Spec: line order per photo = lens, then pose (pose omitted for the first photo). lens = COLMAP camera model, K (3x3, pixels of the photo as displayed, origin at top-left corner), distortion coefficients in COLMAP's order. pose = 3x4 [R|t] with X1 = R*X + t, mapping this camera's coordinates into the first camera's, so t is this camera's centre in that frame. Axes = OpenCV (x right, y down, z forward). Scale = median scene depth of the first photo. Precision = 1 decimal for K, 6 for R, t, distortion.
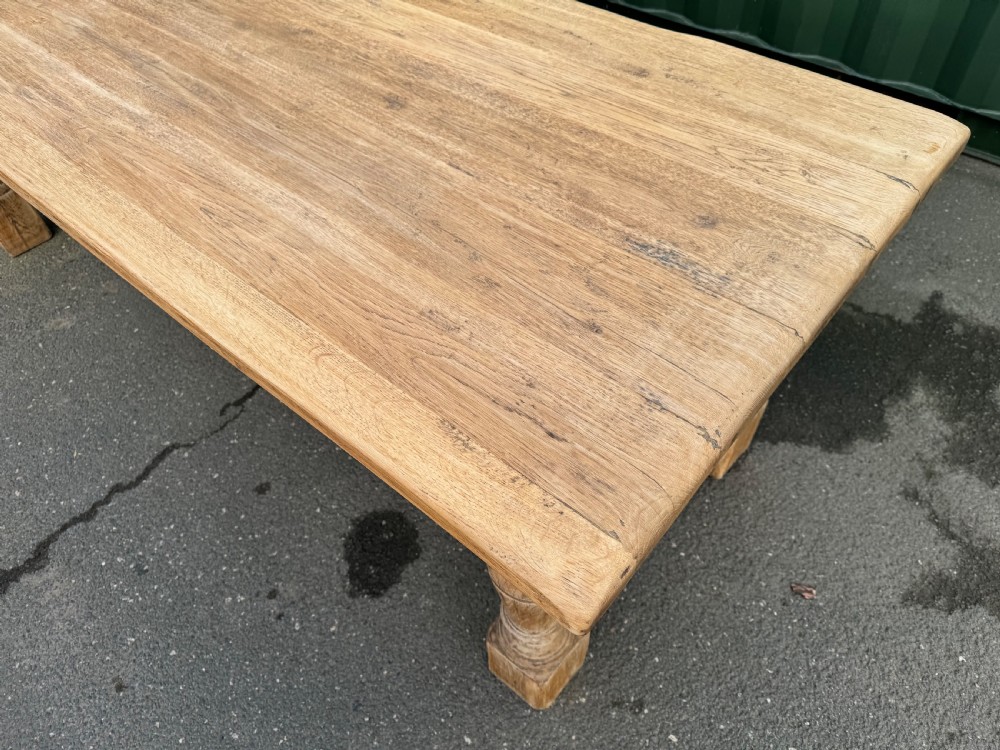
lens RADIAL K [[710.3, 0, 502.5], [0, 710.3, 385.1], [0, 0, 1]] dist [0.036741, -0.045196]
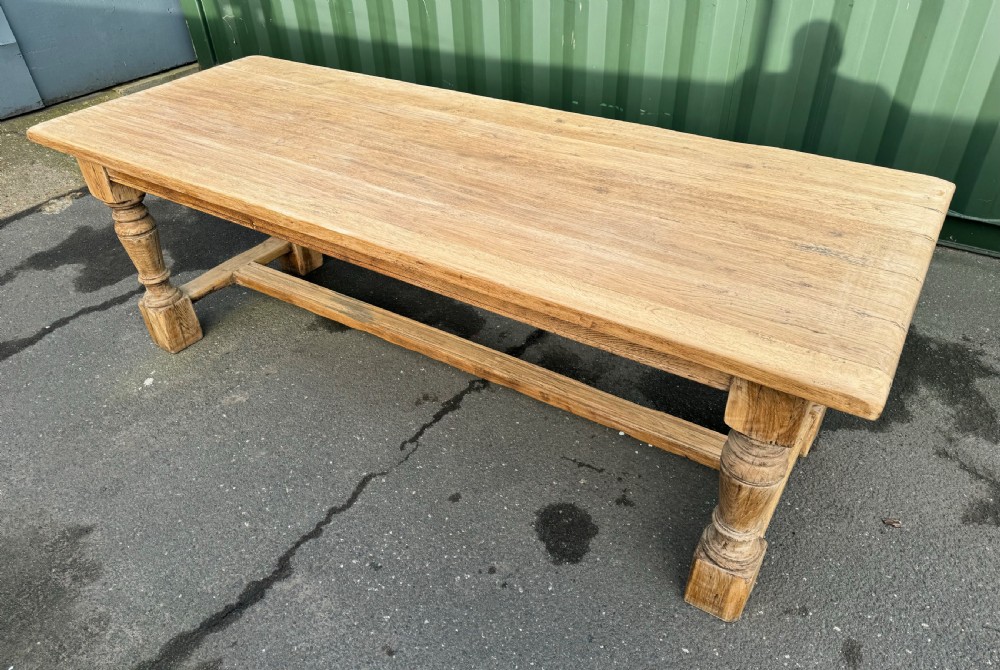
lens RADIAL K [[706.8, 0, 500.0], [0, 706.8, 349.3], [0, 0, 1]] dist [0.054504, -0.056605]
pose [[0.990652, -0.068019, 0.118246, -0.497094], [0.094507, 0.967306, -0.235345, 0.246409], [-0.098372, 0.244320, 0.964692, -0.335715]]
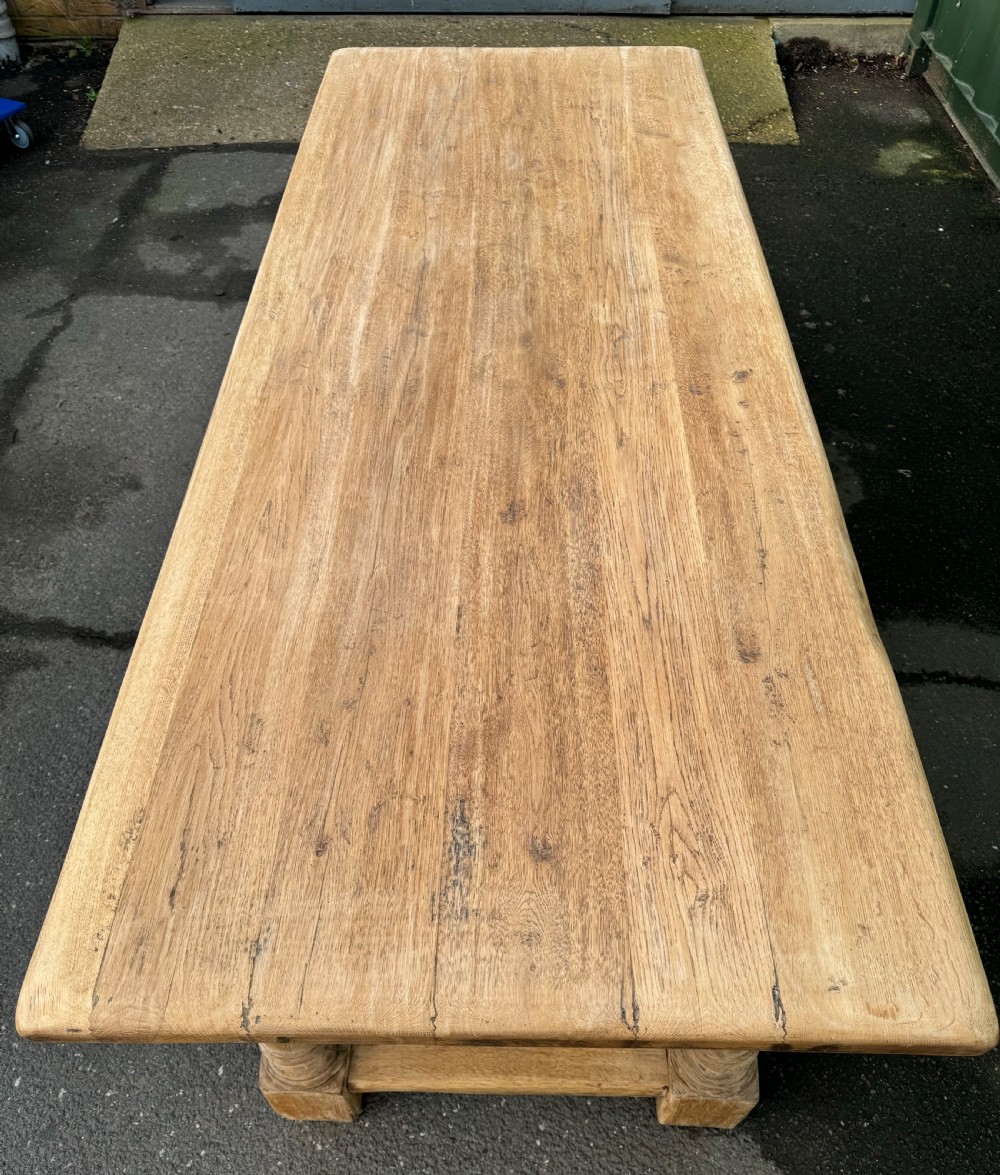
lens RADIAL K [[930.2, 0, 497.8], [0, 930.2, 679.4], [0, 0, 1]] dist [0.079045, -0.080055]
pose [[0.637706, 0.630866, -0.441972, 0.422670], [-0.611761, 0.763461, 0.207066, -0.400719], [0.468059, 0.138334, 0.872803, -0.007281]]
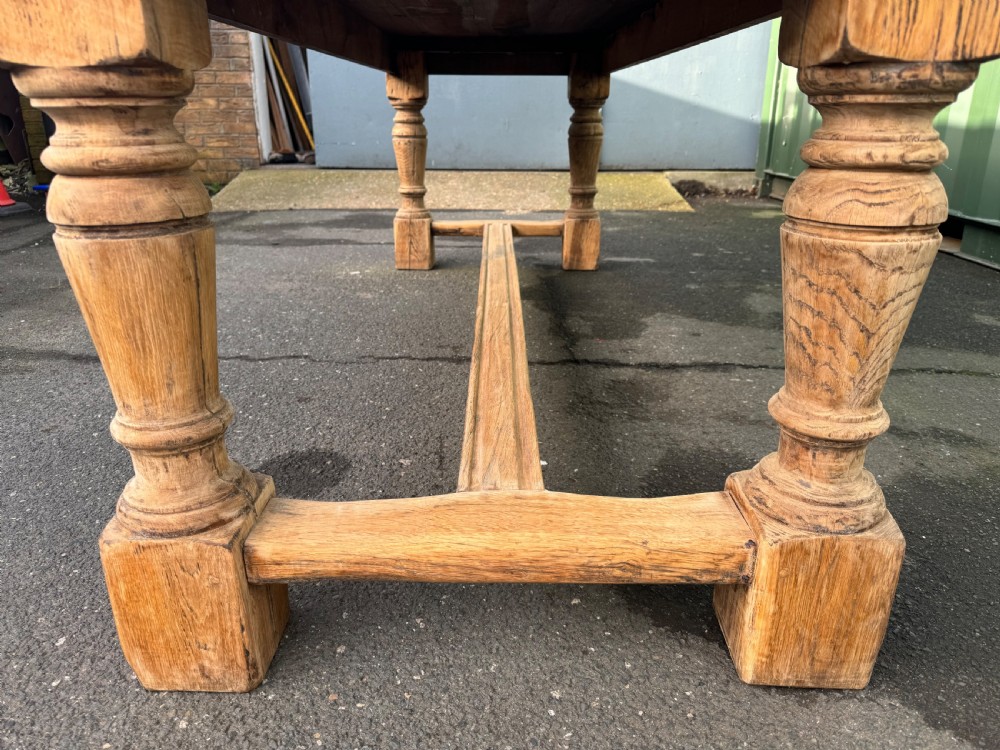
lens RADIAL K [[710.3, 0, 498.9], [0, 710.3, 383.6], [0, 0, 1]] dist [0.036741, -0.045196]
pose [[0.647917, 0.315324, -0.693379, 0.572709], [-0.609594, 0.760469, -0.223791, 0.231955], [0.456726, 0.567678, 0.684940, 0.620832]]
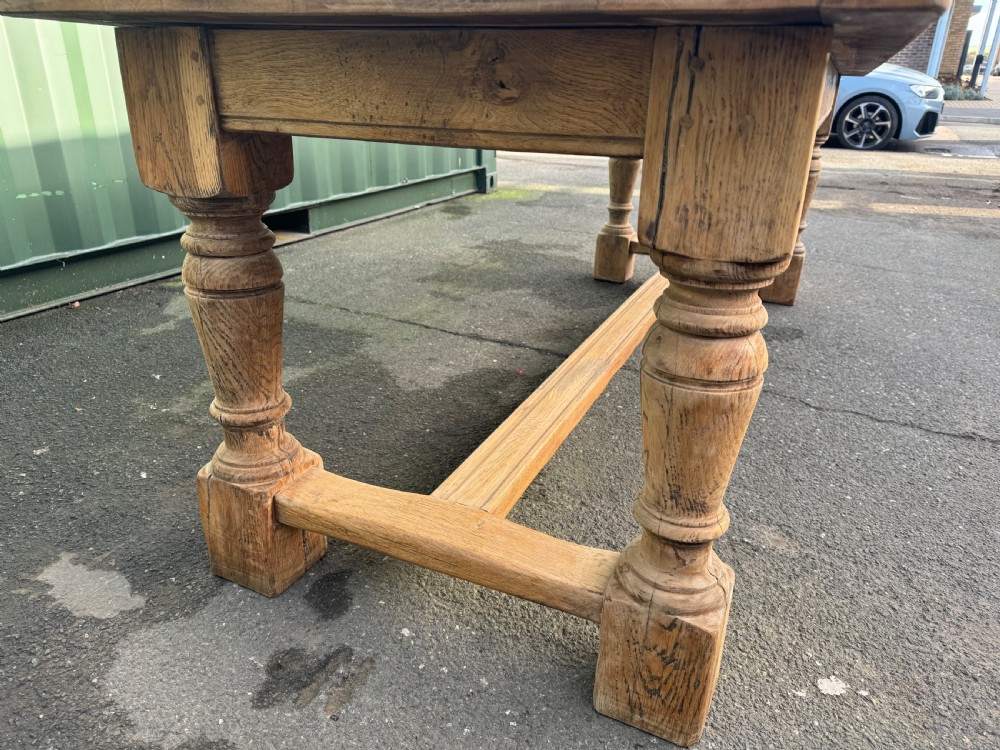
lens RADIAL K [[710.3, 0, 510.1], [0, 710.3, 382.1], [0, 0, 1]] dist [0.036741, -0.045196]
pose [[-0.297168, -0.338835, 0.892682, -1.684929], [0.728795, 0.523534, 0.441329, -0.962503], [-0.616887, 0.781731, 0.091364, 1.547463]]
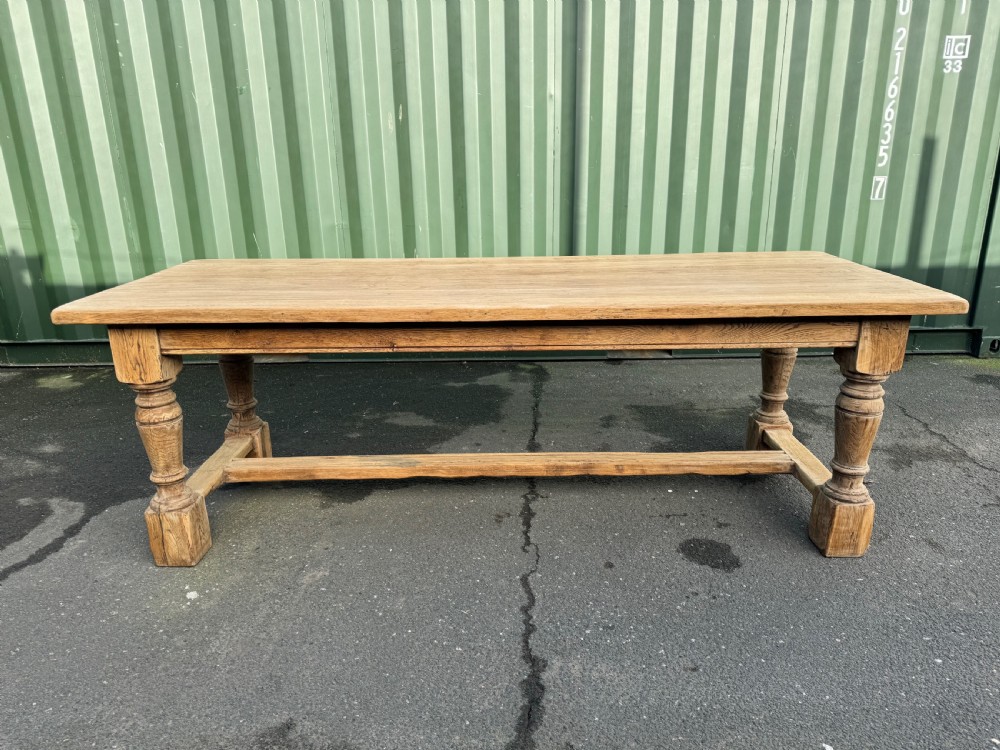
lens RADIAL K [[710.3, 0, 502.7], [0, 710.3, 378.3], [0, 0, 1]] dist [0.036741, -0.045196]
pose [[0.755677, -0.163438, 0.634225, -1.633916], [0.493950, 0.778107, -0.388024, 0.373405], [-0.430077, 0.606496, 0.668727, -0.015075]]
